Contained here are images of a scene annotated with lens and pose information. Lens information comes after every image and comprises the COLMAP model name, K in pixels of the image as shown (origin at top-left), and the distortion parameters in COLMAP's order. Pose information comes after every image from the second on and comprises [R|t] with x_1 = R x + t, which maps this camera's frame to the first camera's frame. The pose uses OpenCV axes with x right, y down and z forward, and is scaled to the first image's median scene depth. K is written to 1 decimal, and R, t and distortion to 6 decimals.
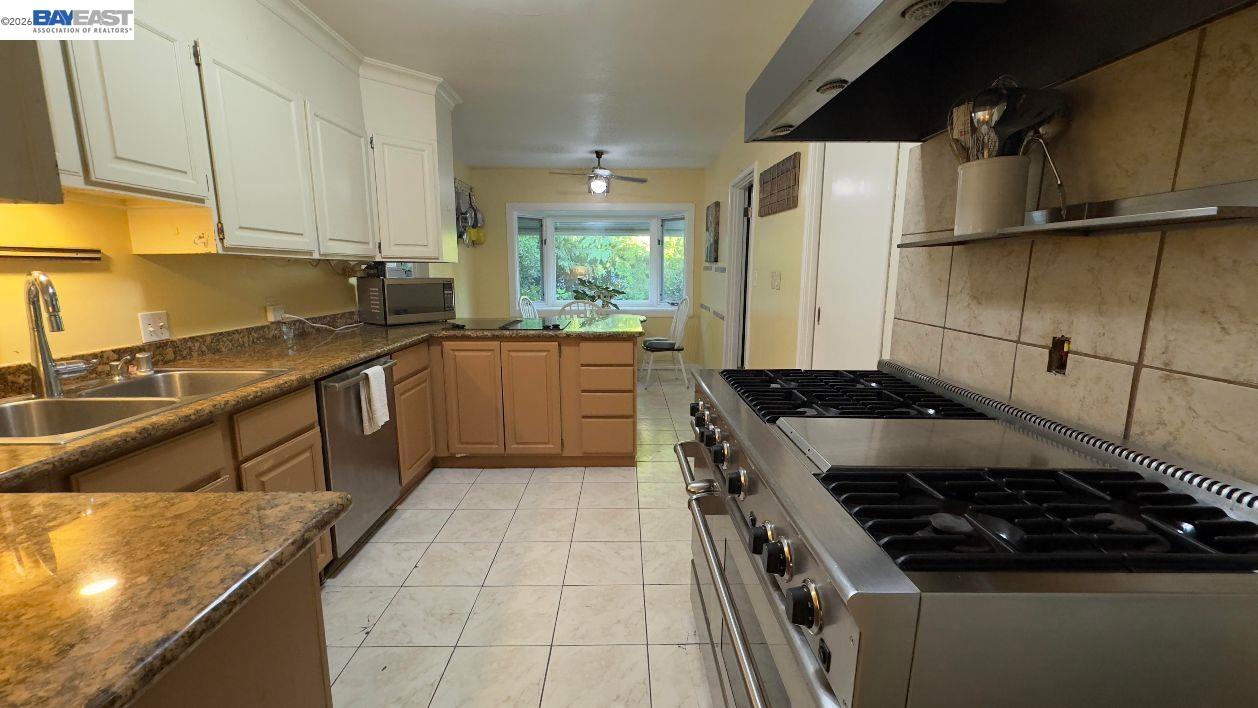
lens RADIAL K [[499.1, 0, 629.0], [0, 499.1, 354.0], [0, 0, 1]] dist [-0.003338, -0.000008]
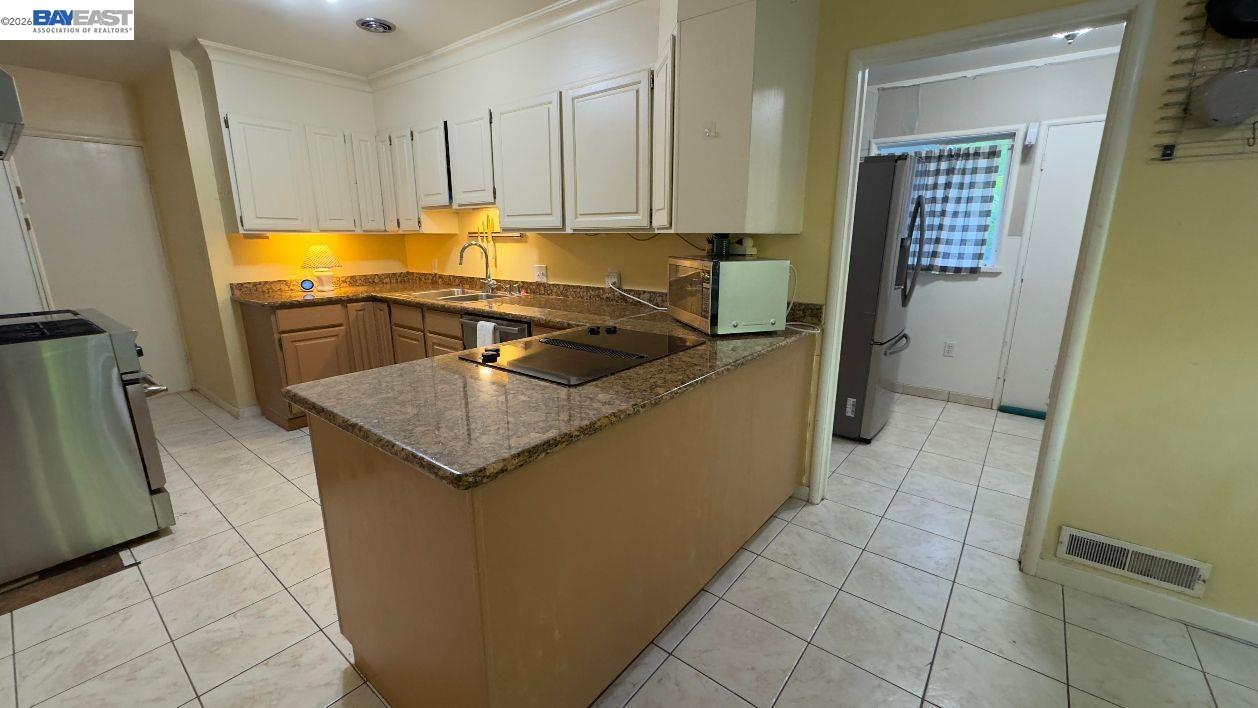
lens RADIAL K [[499.1, 0, 629.0], [0, 499.1, 354.0], [0, 0, 1]] dist [-0.003338, -0.000008]
pose [[-0.633777, 0.179383, -0.752429, 0.233890], [-0.129306, 0.934481, 0.331701, -0.384234], [0.762632, 0.307518, -0.569057, 2.140242]]
